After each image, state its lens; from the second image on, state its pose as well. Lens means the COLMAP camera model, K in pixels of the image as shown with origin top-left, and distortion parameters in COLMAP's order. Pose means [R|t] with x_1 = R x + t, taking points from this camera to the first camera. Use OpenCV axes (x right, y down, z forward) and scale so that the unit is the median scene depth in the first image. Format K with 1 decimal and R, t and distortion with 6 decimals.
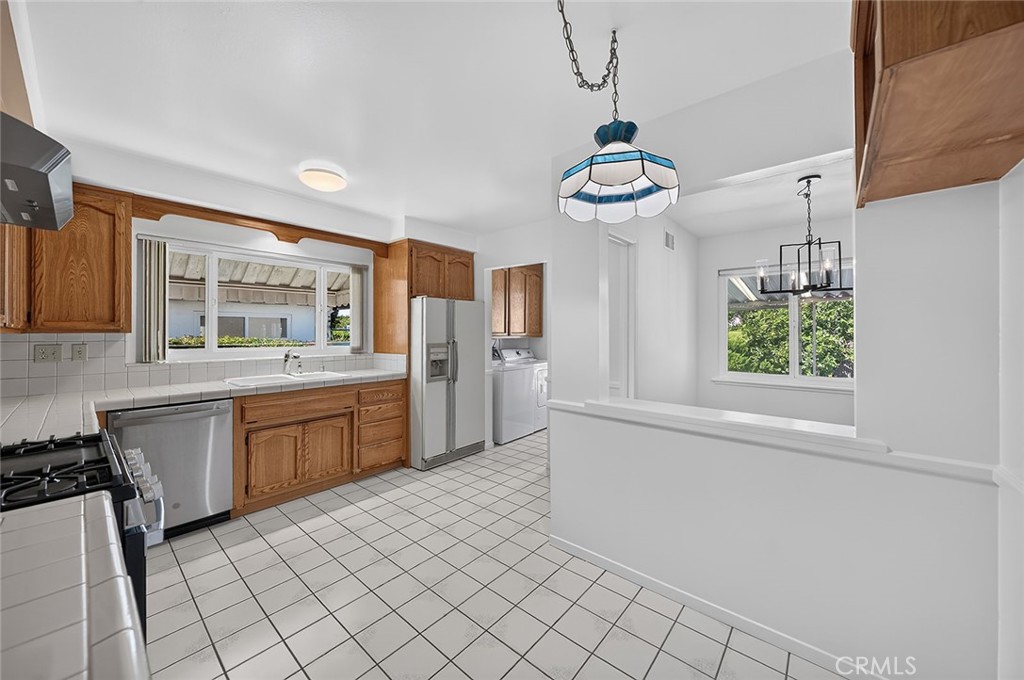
lens RADIAL K [[371.0, 0, 502.5], [0, 371.0, 332.9], [0, 0, 1]] dist [-0.000535, 0.000232]
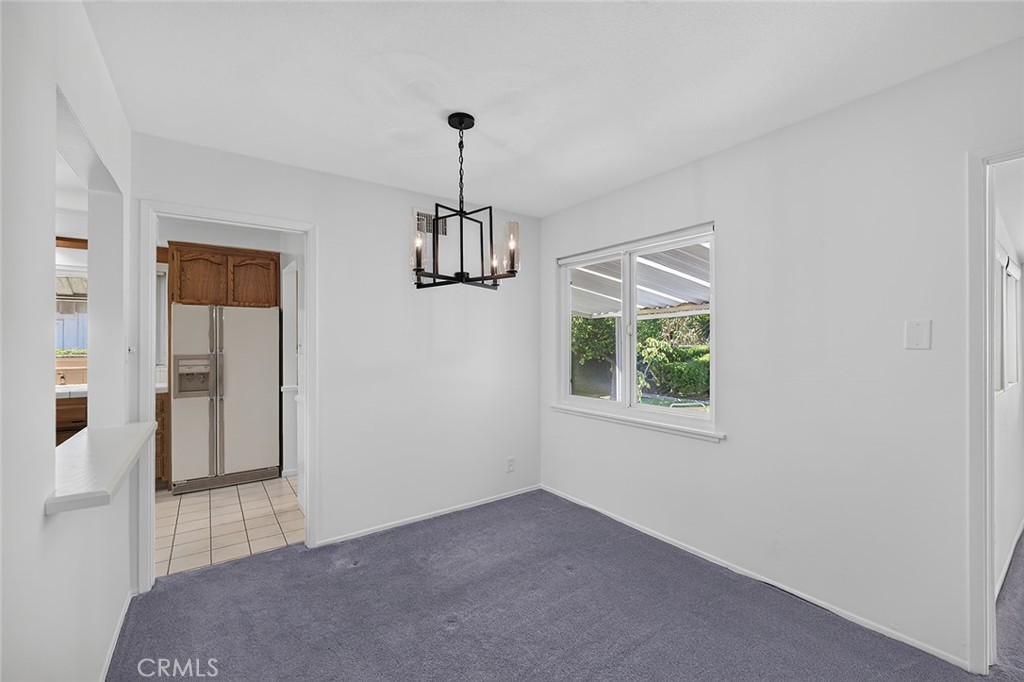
lens RADIAL K [[417.5, 0, 517.1], [0, 417.5, 340.1], [0, 0, 1]] dist [-0.014459, 0.000056]
pose [[0.976352, -0.007887, -0.216044, 0.808606], [0.005583, 0.999921, -0.011273, 0.007907], [0.216116, 0.009800, 0.976318, 0.184091]]
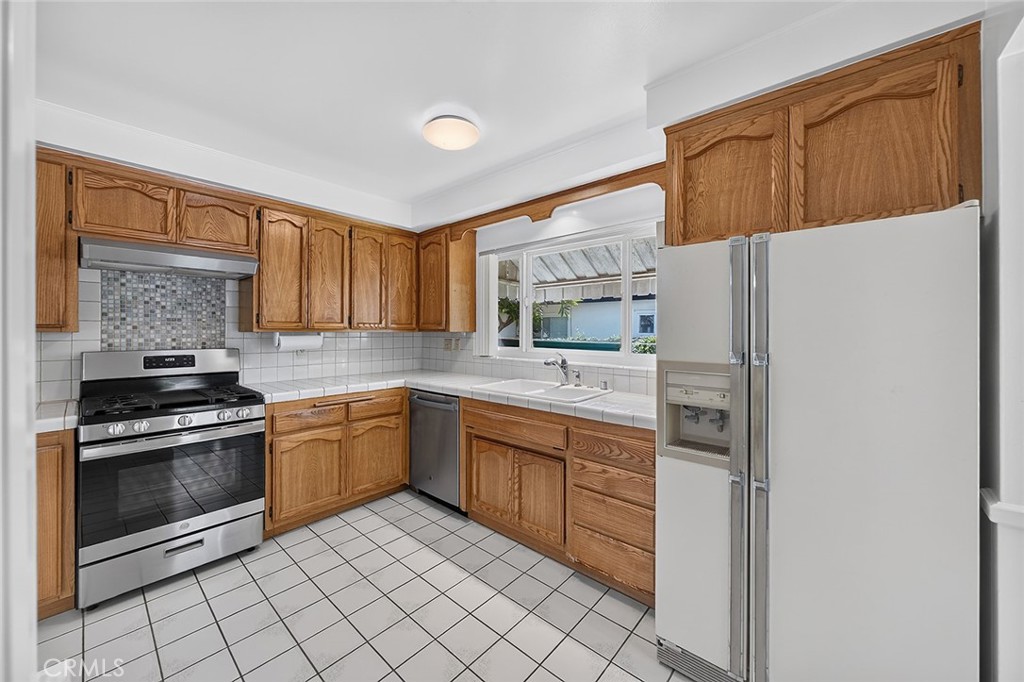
lens RADIAL K [[371.0, 0, 510.1], [0, 371.0, 332.5], [0, 0, 1]] dist [-0.000535, 0.000232]
pose [[0.002681, -0.003329, -0.999991, 0.203233], [-0.010303, 0.999941, -0.003357, 0.000557], [0.999943, 0.010312, 0.002647, 0.802055]]
